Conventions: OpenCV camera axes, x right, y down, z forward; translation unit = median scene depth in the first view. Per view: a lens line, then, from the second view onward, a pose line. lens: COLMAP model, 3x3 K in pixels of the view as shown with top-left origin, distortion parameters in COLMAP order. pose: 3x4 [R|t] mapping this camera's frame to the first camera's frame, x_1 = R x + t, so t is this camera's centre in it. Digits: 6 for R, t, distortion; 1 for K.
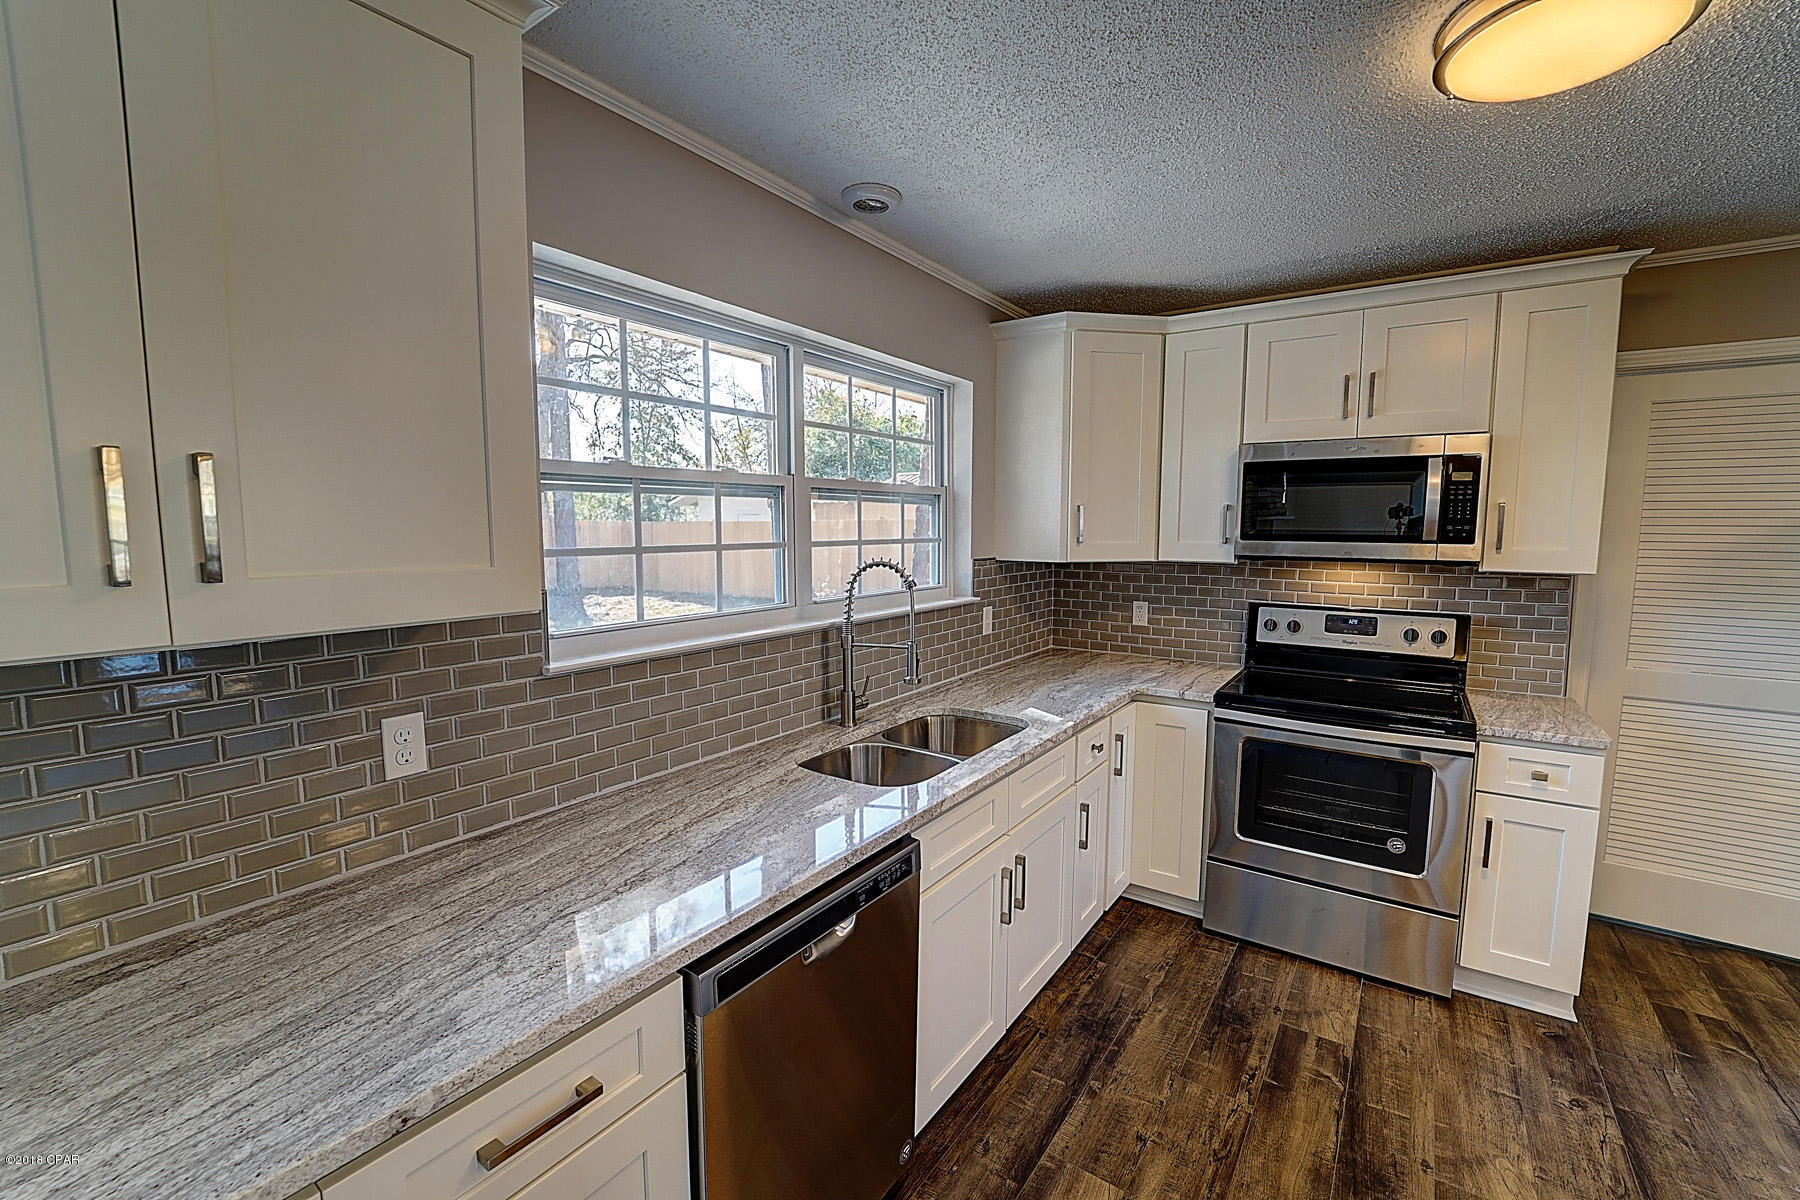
lens RADIAL K [[735.6, 0, 911.6], [0, 735.6, 592.3], [0, 0, 1]] dist [-0.019288, 0.001285]
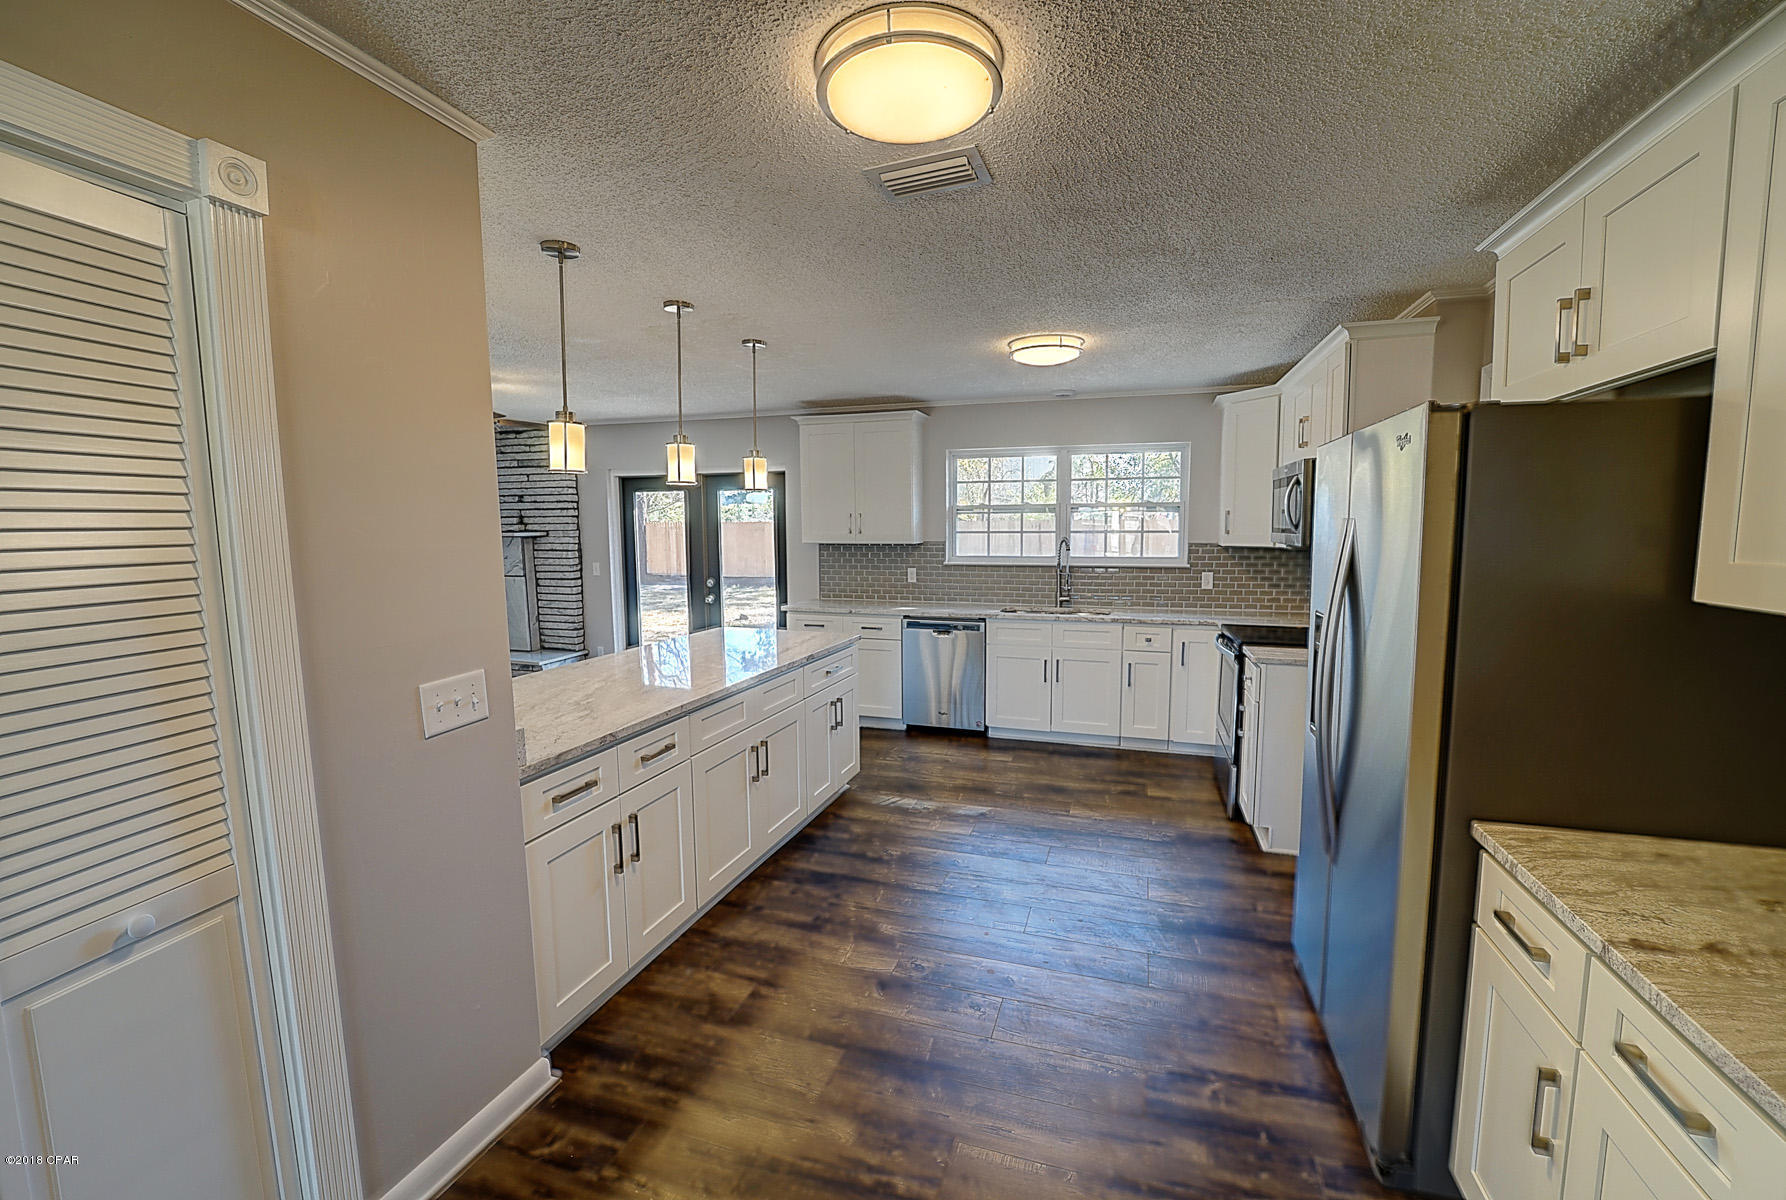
lens RADIAL K [[729.9, 0, 898.0], [0, 729.9, 606.6], [0, 0, 1]] dist [-0.019288, 0.001285]
pose [[0.288427, 0.101710, -0.952085, 1.714493], [-0.084257, 0.993181, 0.080576, 0.026992], [0.953788, 0.056980, 0.295030, -0.175176]]
